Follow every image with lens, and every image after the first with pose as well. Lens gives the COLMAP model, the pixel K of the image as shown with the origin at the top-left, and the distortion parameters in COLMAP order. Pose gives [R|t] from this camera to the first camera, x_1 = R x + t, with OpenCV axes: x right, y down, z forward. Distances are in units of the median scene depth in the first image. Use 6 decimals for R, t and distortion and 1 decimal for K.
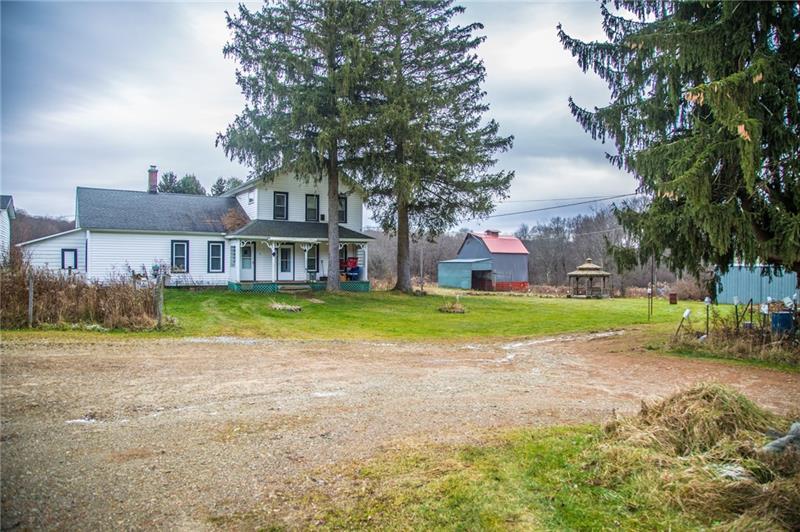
lens RADIAL K [[552.0, 0, 400.0], [0, 552.0, 266.0], [0, 0, 1]] dist [-0.063150, 0.001876]
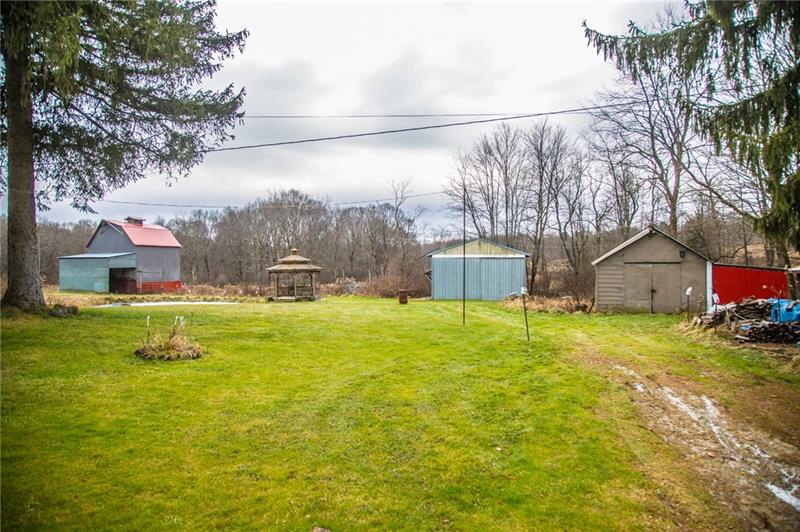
lens RADIAL K [[552.0, 0, 400.0], [0, 552.0, 266.0], [0, 0, 1]] dist [-0.063150, 0.001876]
pose [[0.794904, -0.012149, 0.606613, -0.006051], [0.009548, 0.999926, 0.007515, 0.003470], [-0.606659, -0.000182, 0.794962, 0.167048]]
